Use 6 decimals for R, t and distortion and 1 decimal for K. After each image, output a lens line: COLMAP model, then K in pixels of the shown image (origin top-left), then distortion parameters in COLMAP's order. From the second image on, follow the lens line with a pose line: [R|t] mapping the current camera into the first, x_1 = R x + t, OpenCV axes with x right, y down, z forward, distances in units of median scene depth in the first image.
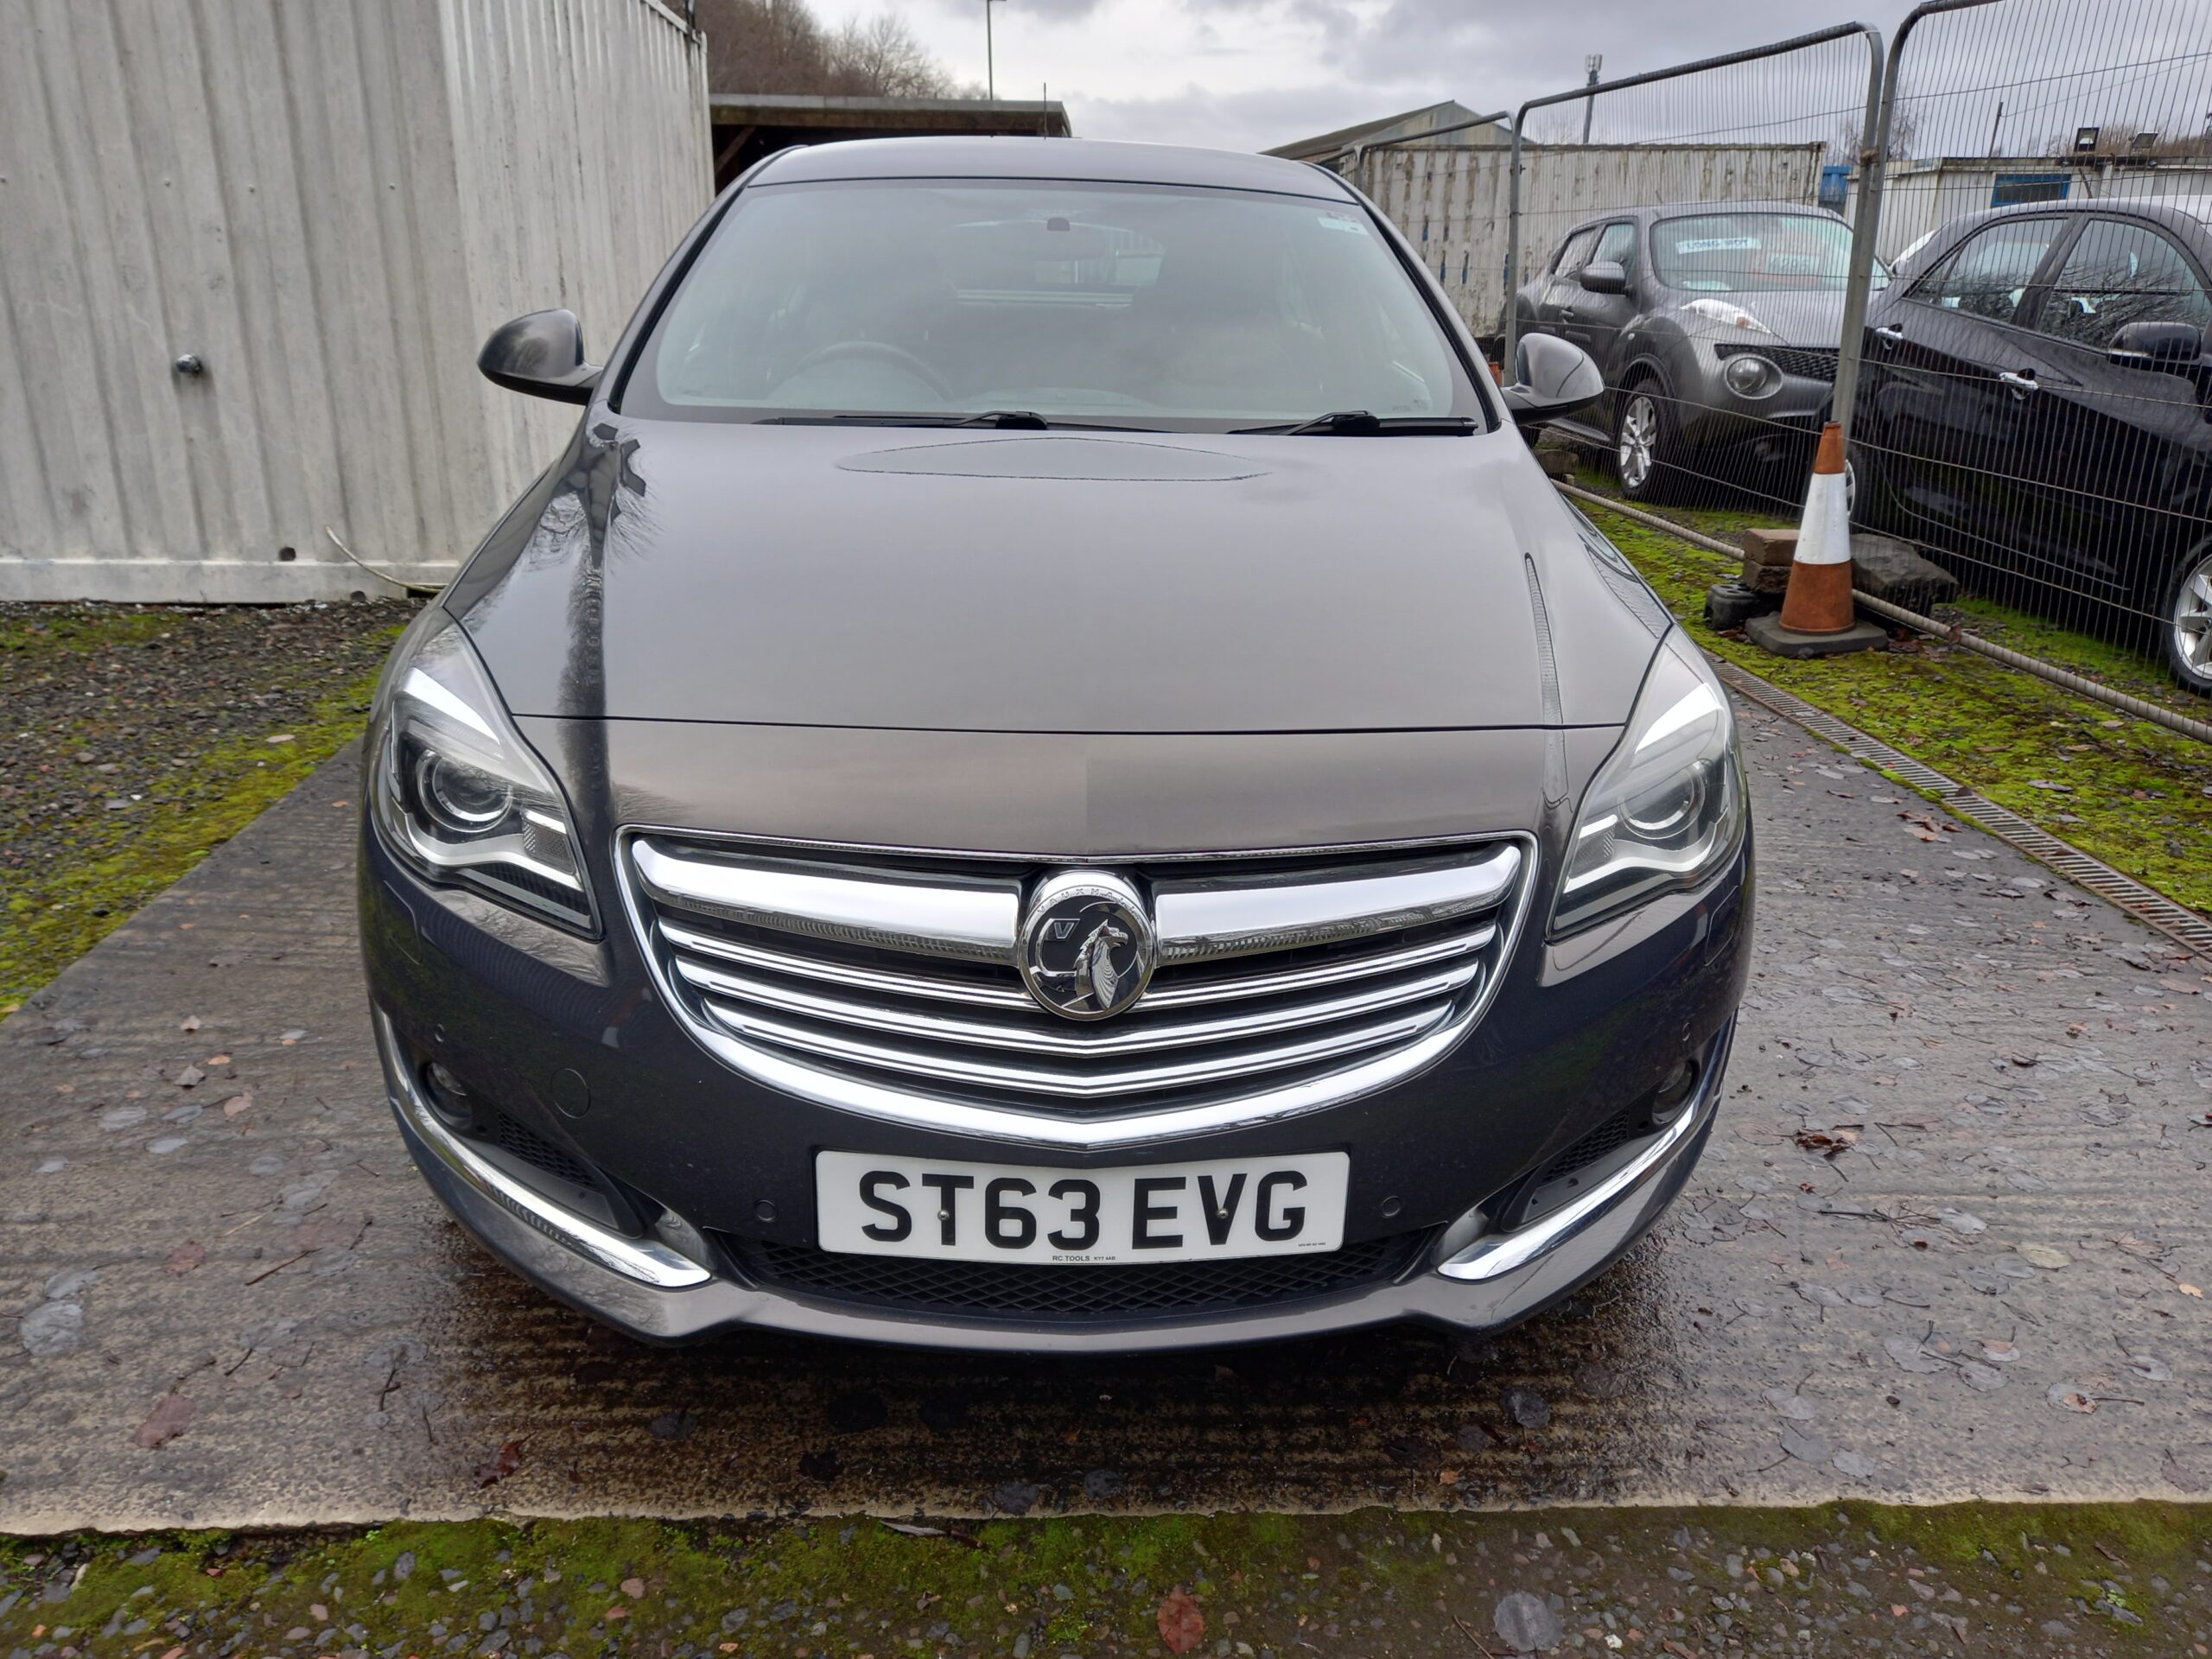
lens RADIAL K [[1612.4, 0, 1104.7], [0, 1612.4, 831.1], [0, 0, 1]] dist [0.065481, -0.052360]
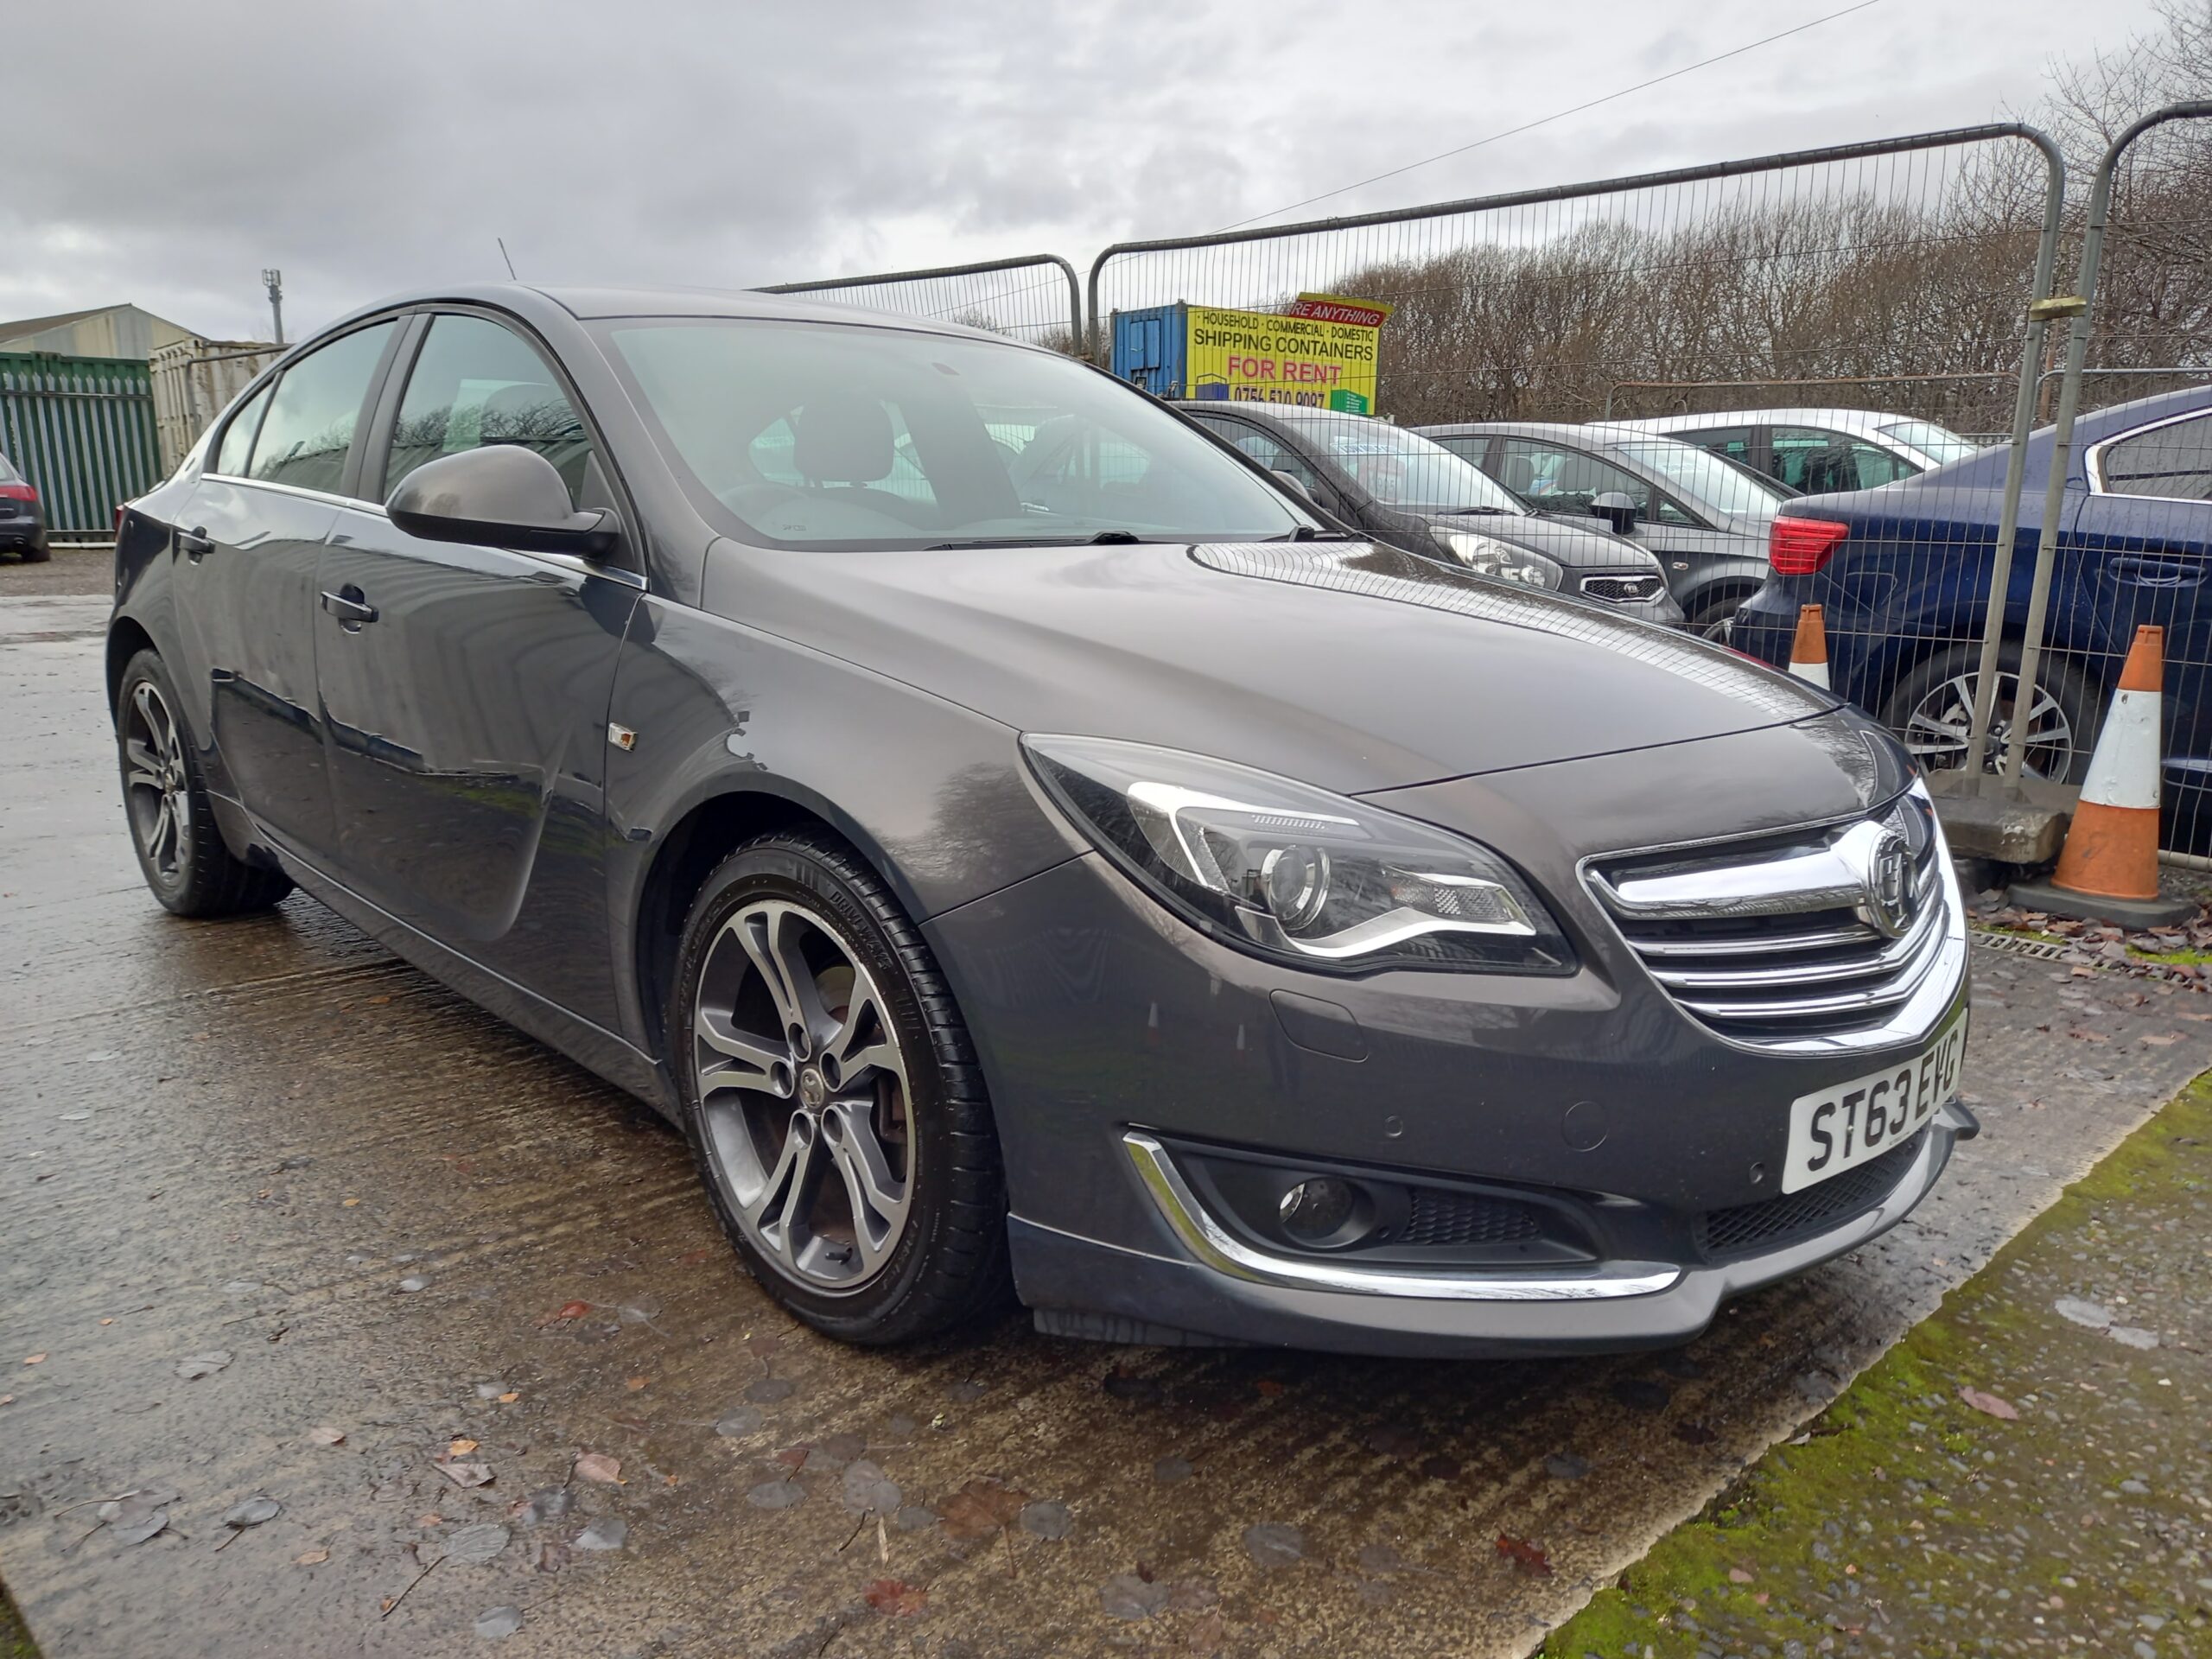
lens RADIAL K [[1610.2, 0, 1109.3], [0, 1610.2, 830.0], [0, 0, 1]] dist [0.076216, -0.067349]
pose [[0.753427, -0.150755, 0.640016, -1.109013], [0.227272, 0.973076, -0.038338, -0.047661], [-0.617005, 0.174342, 0.767405, 0.339815]]
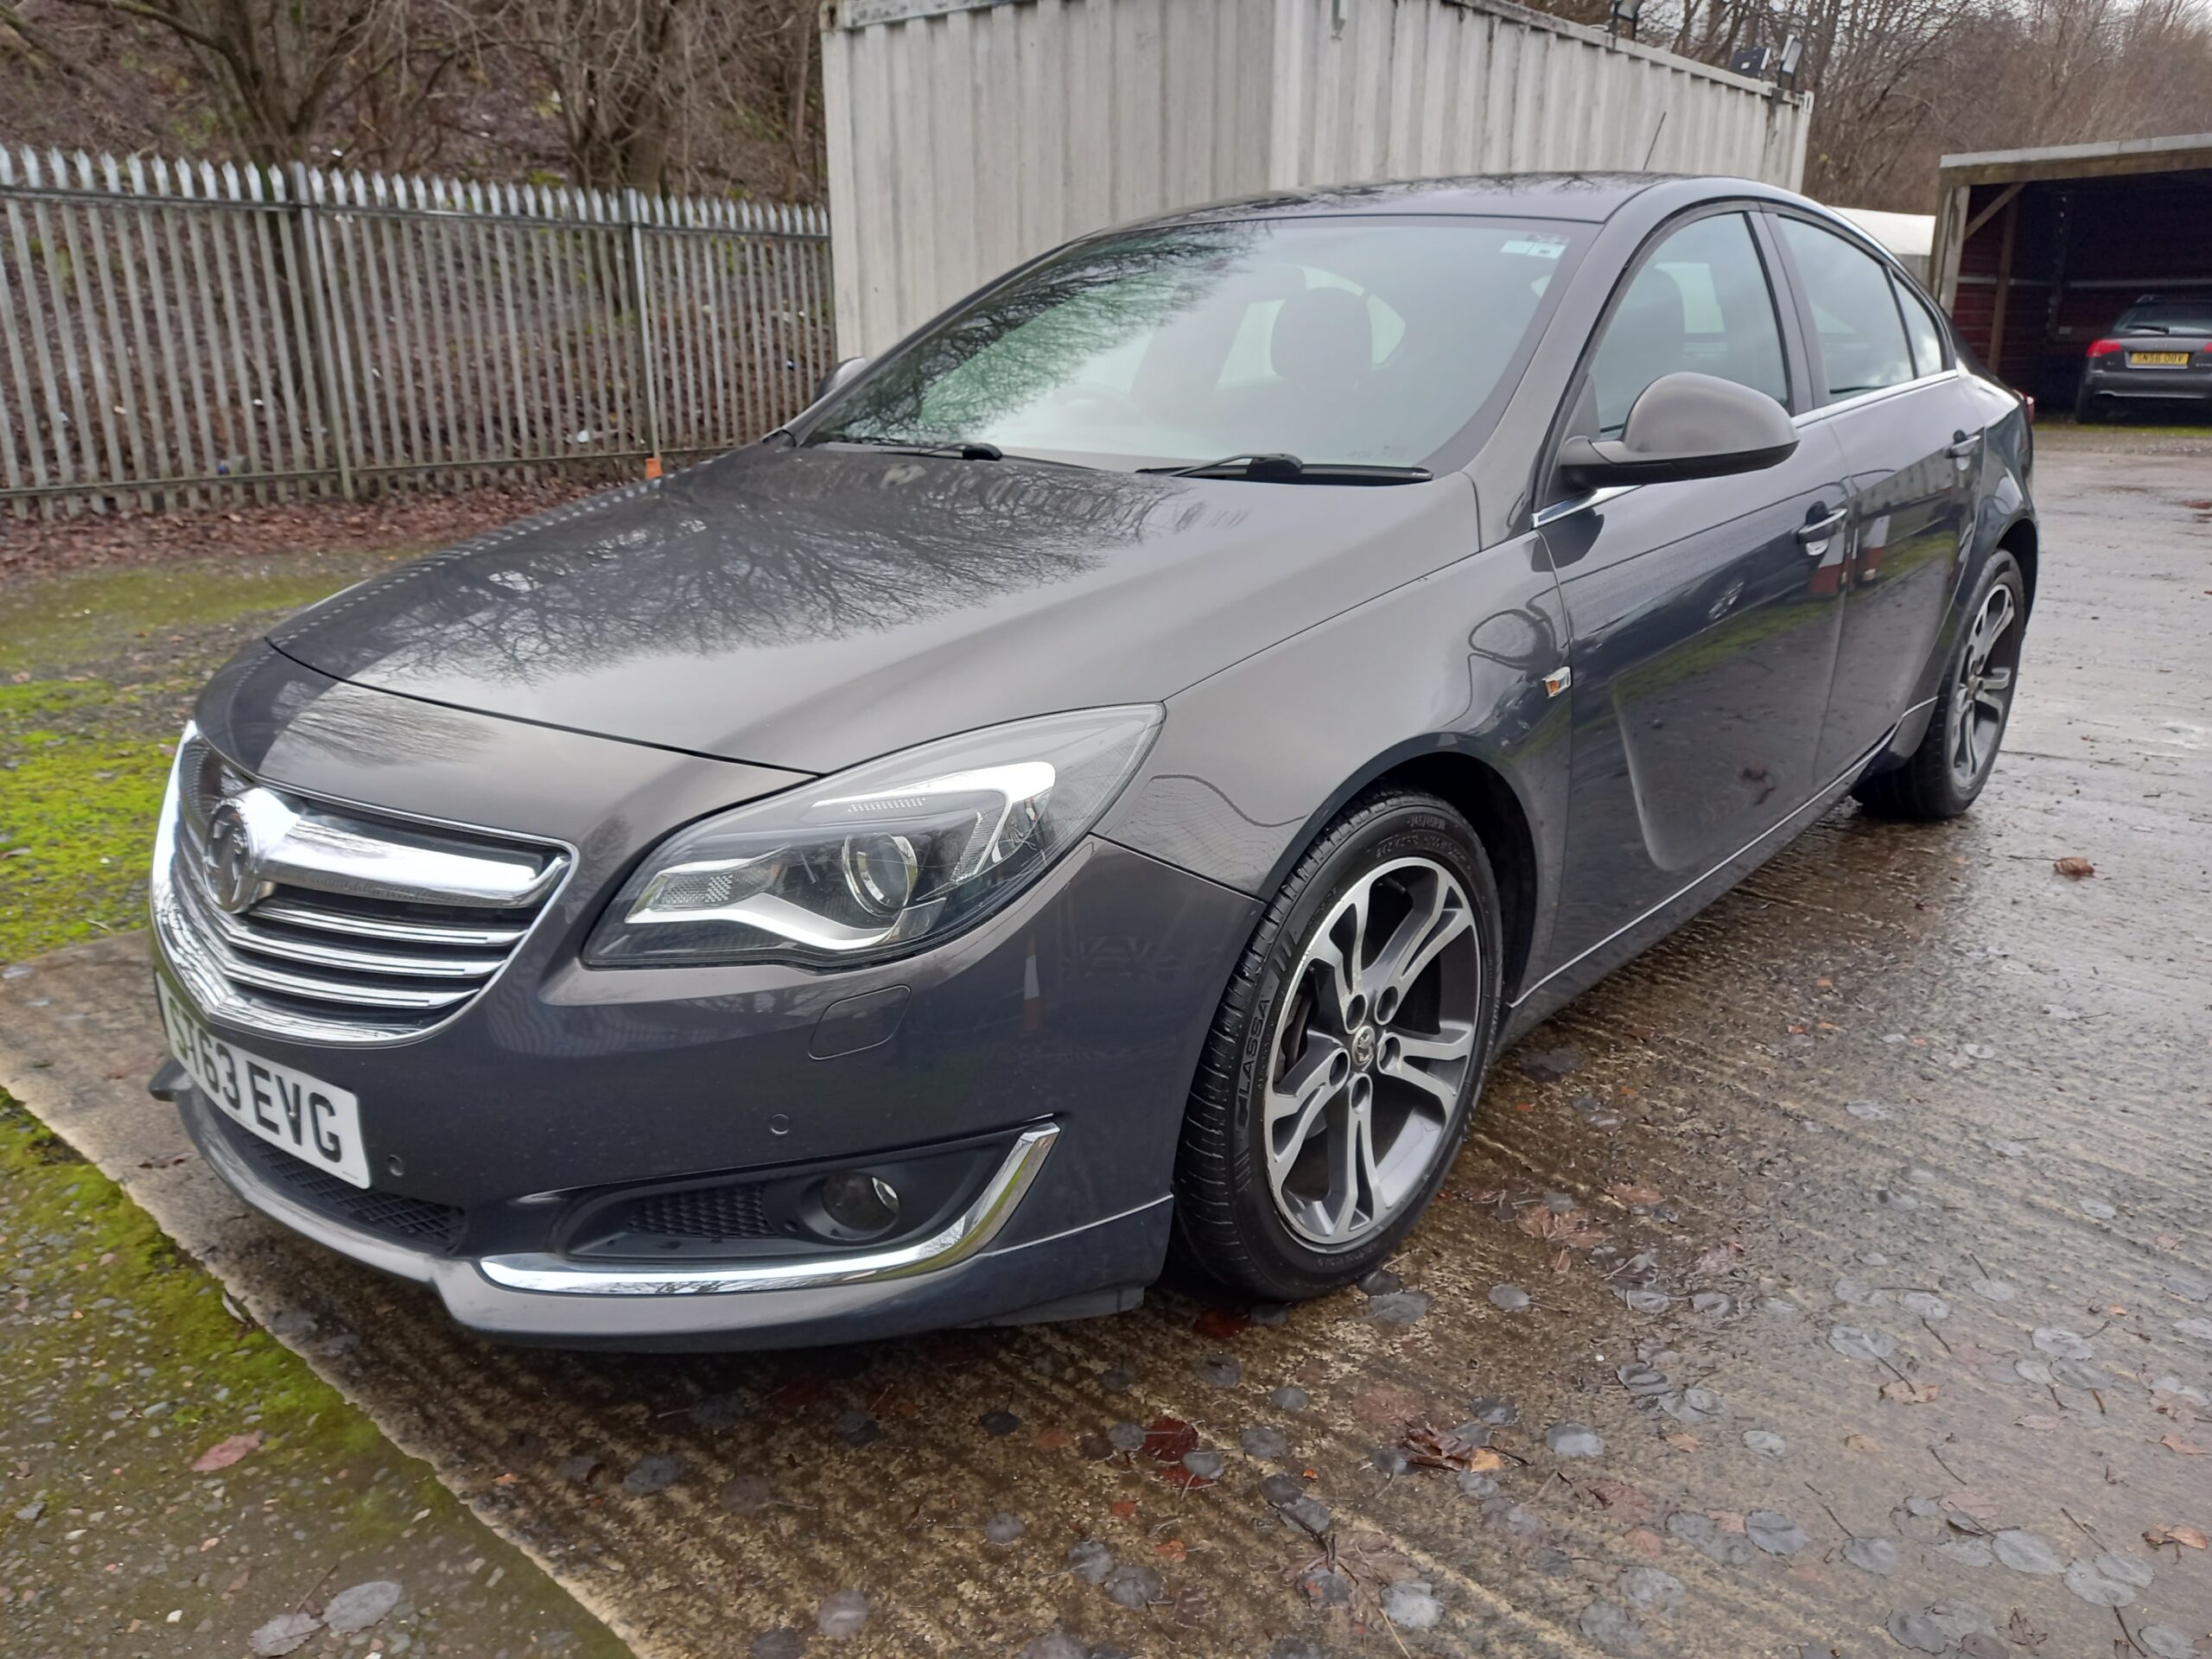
lens RADIAL K [[1612.4, 0, 1104.7], [0, 1612.4, 831.1], [0, 0, 1]] dist [0.065481, -0.052360]
pose [[0.724823, 0.187246, -0.663001, 1.072796], [-0.217352, 0.975359, 0.037844, -0.106445], [0.653750, 0.116674, 0.747661, 0.453047]]
